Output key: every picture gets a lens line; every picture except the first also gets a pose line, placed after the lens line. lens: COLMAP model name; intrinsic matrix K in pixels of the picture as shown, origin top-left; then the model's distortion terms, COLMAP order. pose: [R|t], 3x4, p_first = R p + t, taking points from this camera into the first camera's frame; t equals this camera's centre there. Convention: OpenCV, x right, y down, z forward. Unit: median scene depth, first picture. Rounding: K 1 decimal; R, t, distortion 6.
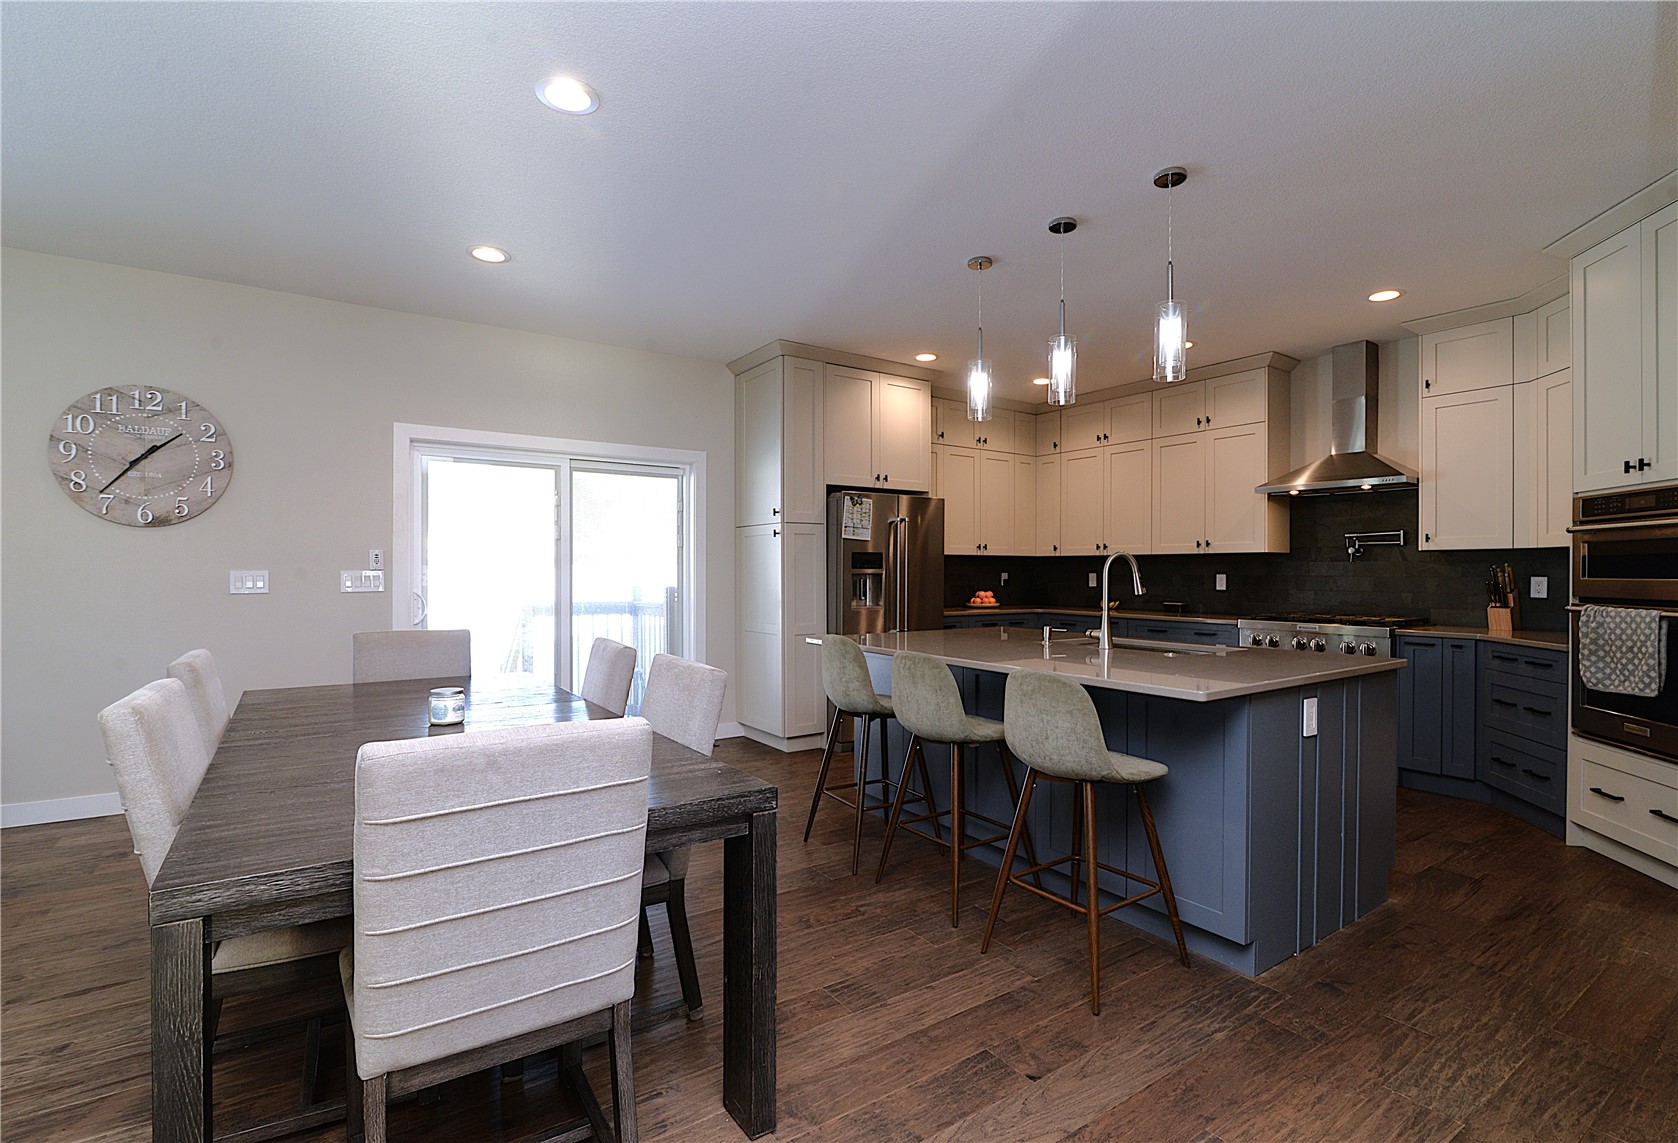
lens RADIAL K [[792.5, 0, 839.0], [0, 792.5, 571.5], [0, 0, 1]] dist [-0.012333, -0.000283]
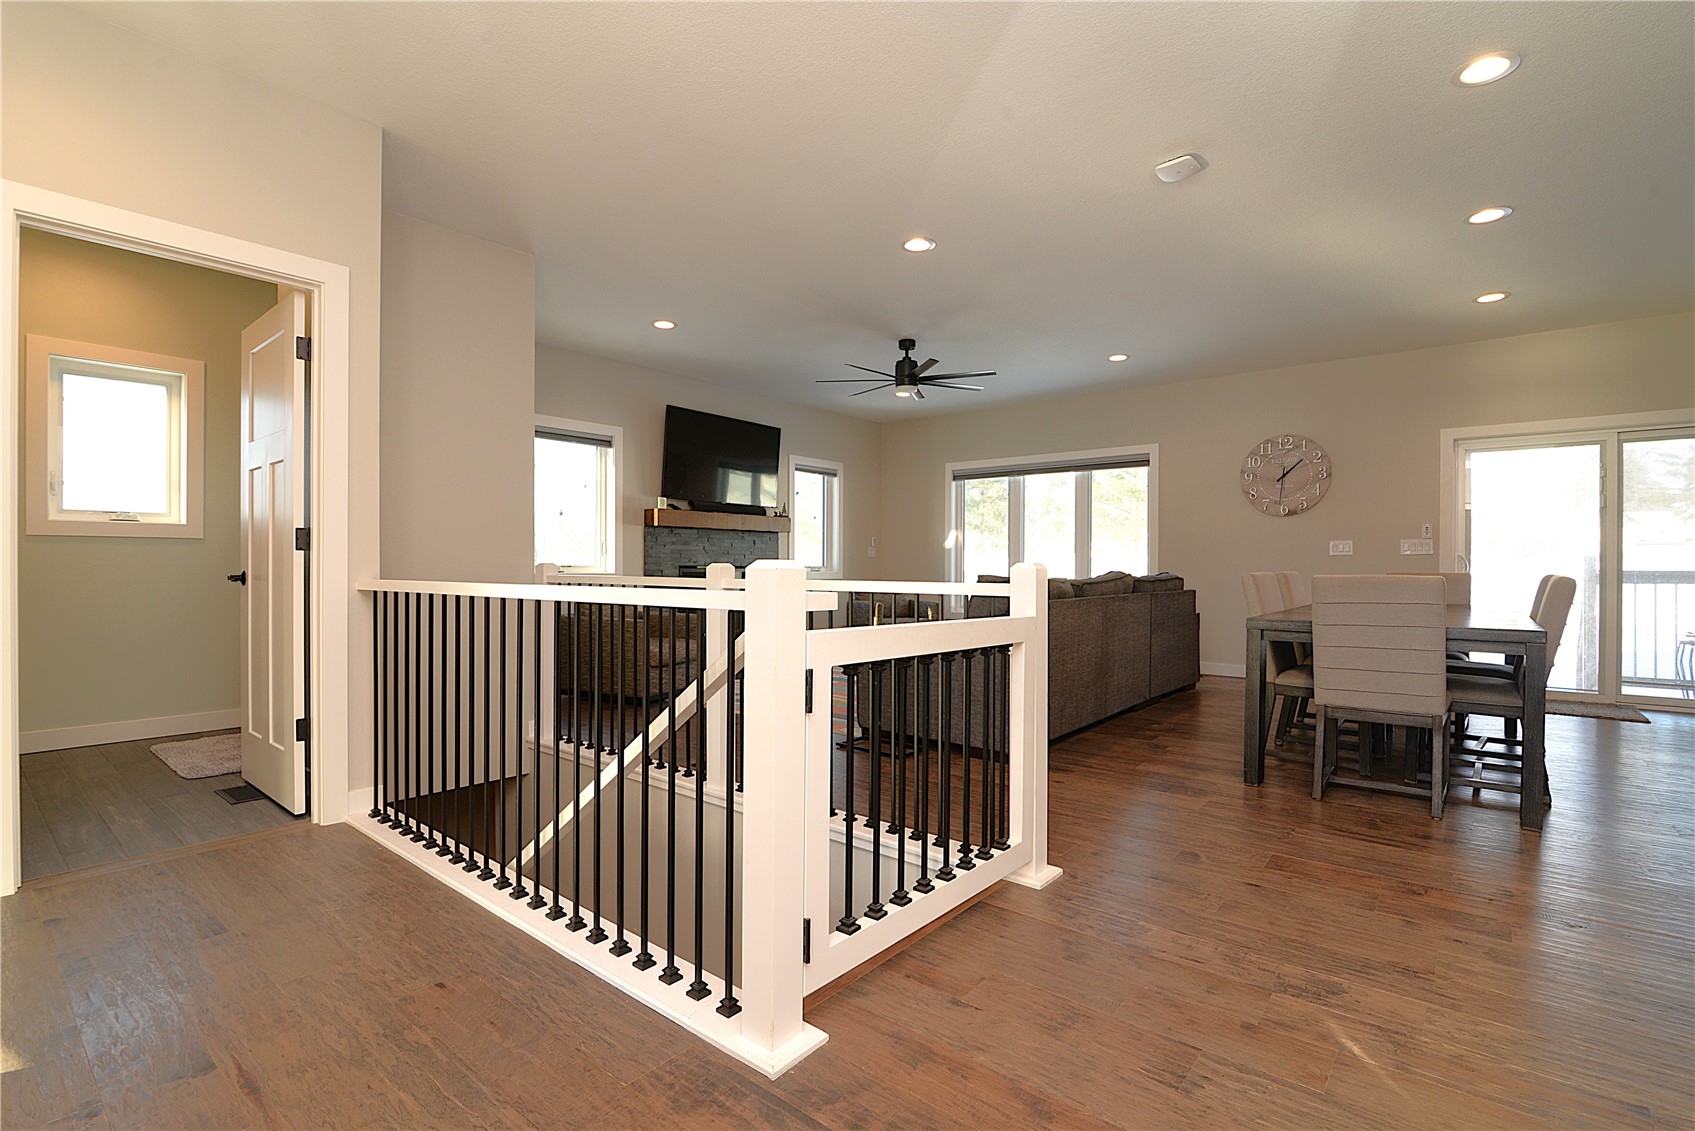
lens RADIAL K [[813.4, 0, 847.5], [0, 813.4, 565.5], [0, 0, 1]] dist [-0.003925, -0.000698]
pose [[0.282366, -0.006660, -0.959284, 0.455404], [-0.002105, 0.999969, -0.007562, 0.054439], [0.959304, 0.004154, 0.282344, -0.349321]]
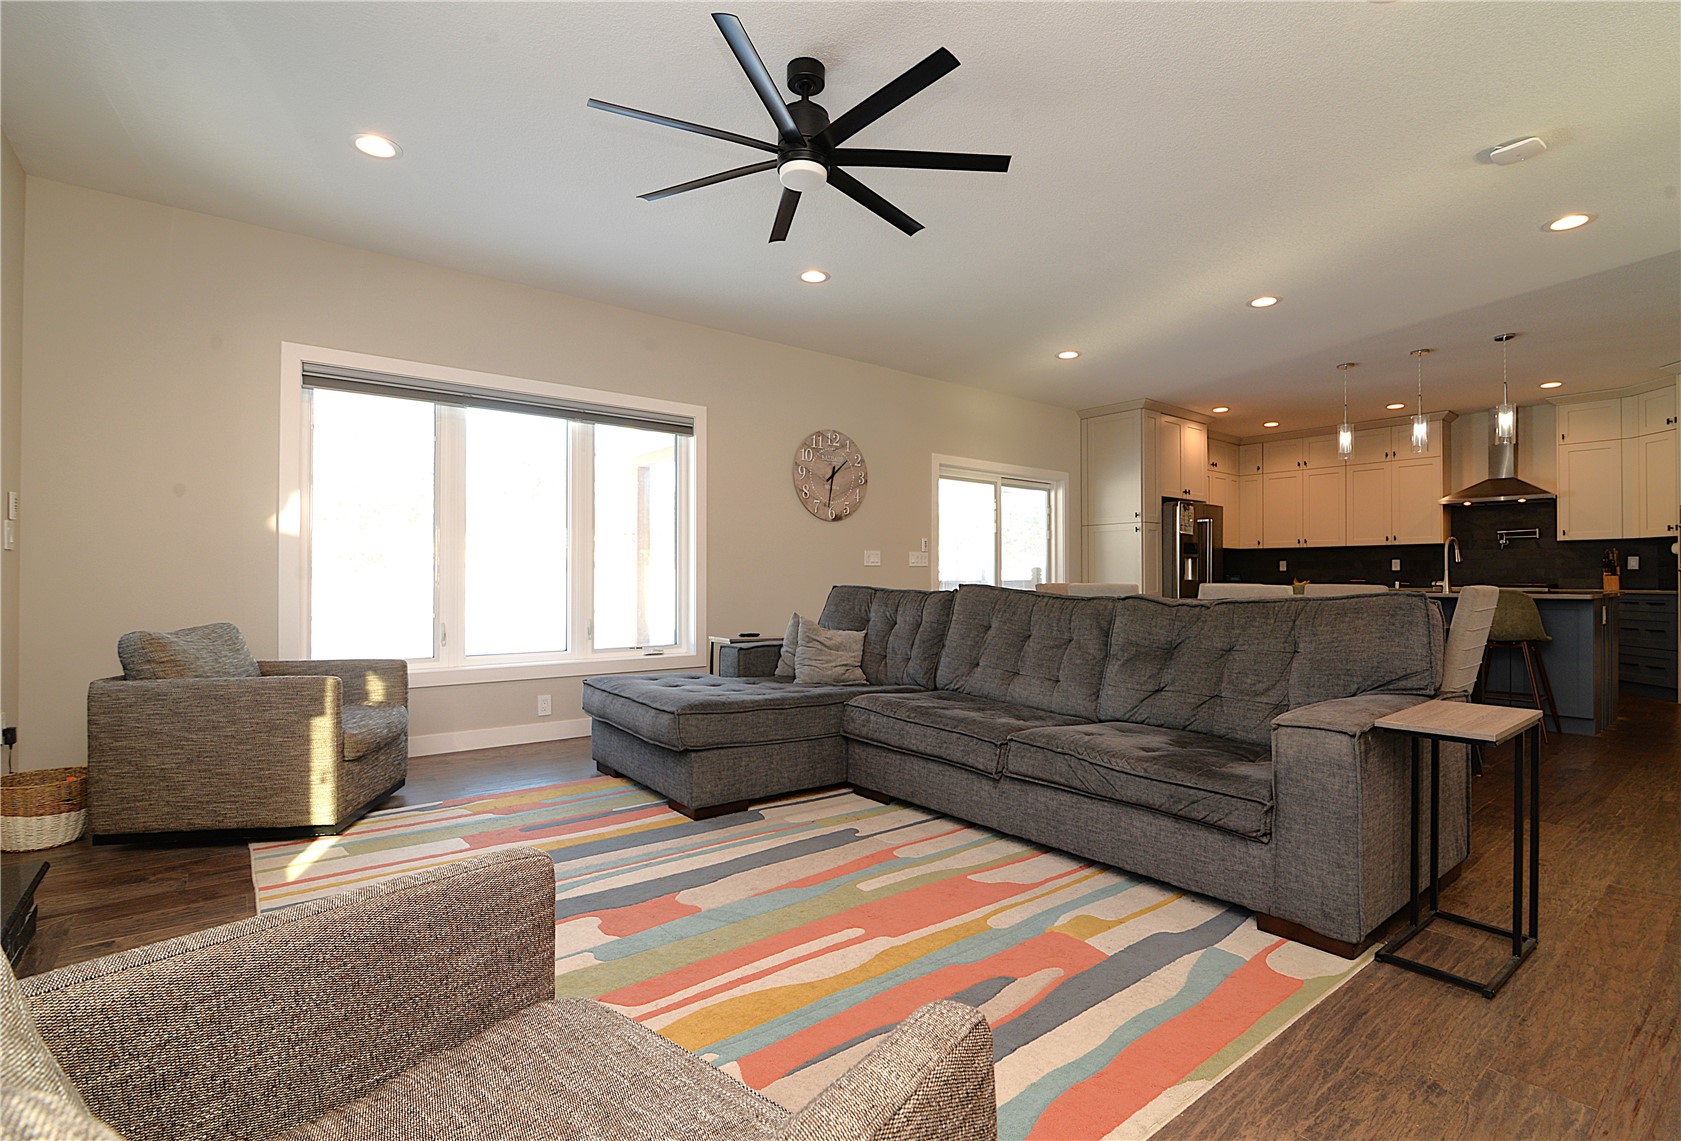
lens RADIAL K [[816.1, 0, 840.5], [0, 816.1, 570.5], [0, 0, 1]] dist [0.000505, 0.000060]
pose [[0.995555, -0.000936, 0.094173, -0.826838], [0.002003, 0.999935, -0.011245, 0.047121], [-0.094157, 0.011383, 0.995492, -0.486413]]
